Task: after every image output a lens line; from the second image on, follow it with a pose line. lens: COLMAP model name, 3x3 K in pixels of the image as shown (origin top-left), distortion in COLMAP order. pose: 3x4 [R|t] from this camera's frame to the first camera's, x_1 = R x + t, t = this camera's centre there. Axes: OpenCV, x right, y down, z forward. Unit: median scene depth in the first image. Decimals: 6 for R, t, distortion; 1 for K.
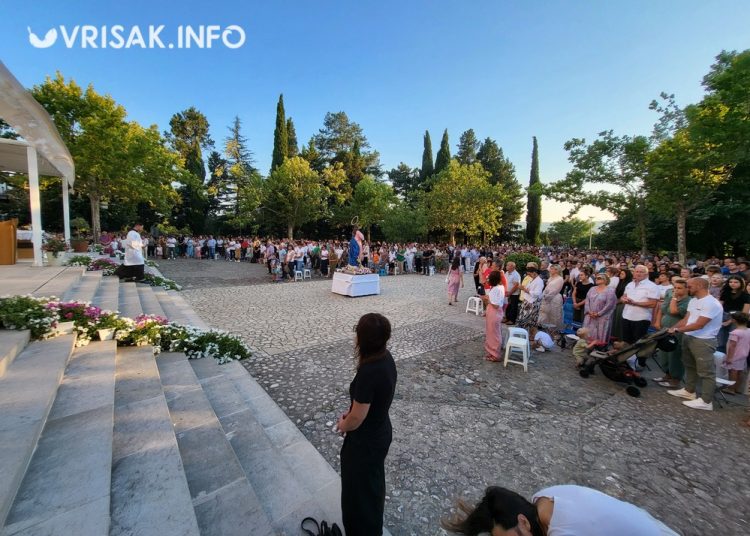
lens RADIAL K [[294.1, 0, 370.8], [0, 294.1, 257.3], [0, 0, 1]] dist [0.000523, 0.000096]
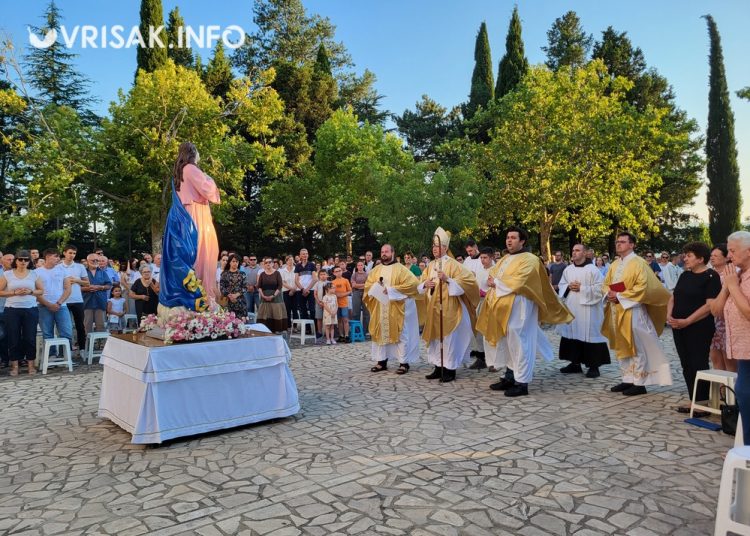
lens RADIAL K [[571.2, 0, 375.0], [0, 571.2, 268.0], [0, 0, 1]] dist [0.028445, -0.005799]
pose [[0.998926, -0.045296, -0.009703, 0.071354], [0.044559, 0.996822, -0.066037, 0.022206], [0.012664, 0.065534, 0.997770, 0.334685]]
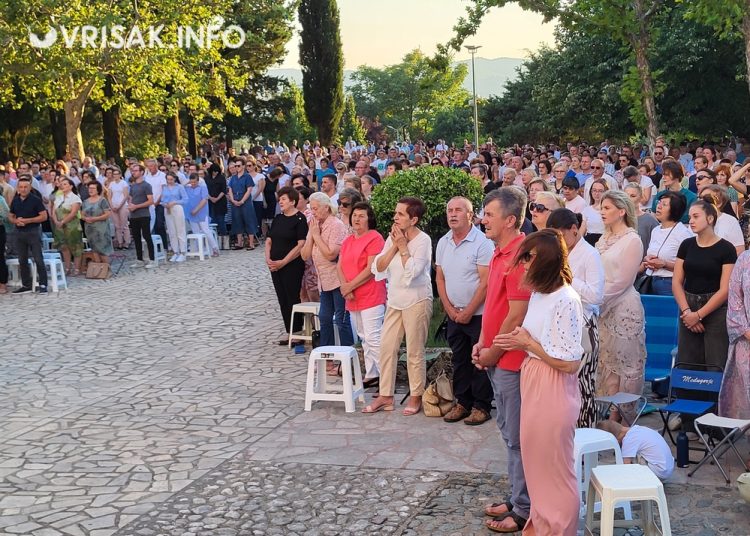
lens RADIAL K [[1098.7, 0, 375.4], [0, 1098.7, 242.3], [0, 0, 1]] dist [0.003131, 0.085102]
pose [[0.835755, -0.116229, 0.536660, -0.065667], [0.100447, 0.993211, 0.058679, -0.005872], [-0.539836, 0.004864, 0.841756, 0.074845]]
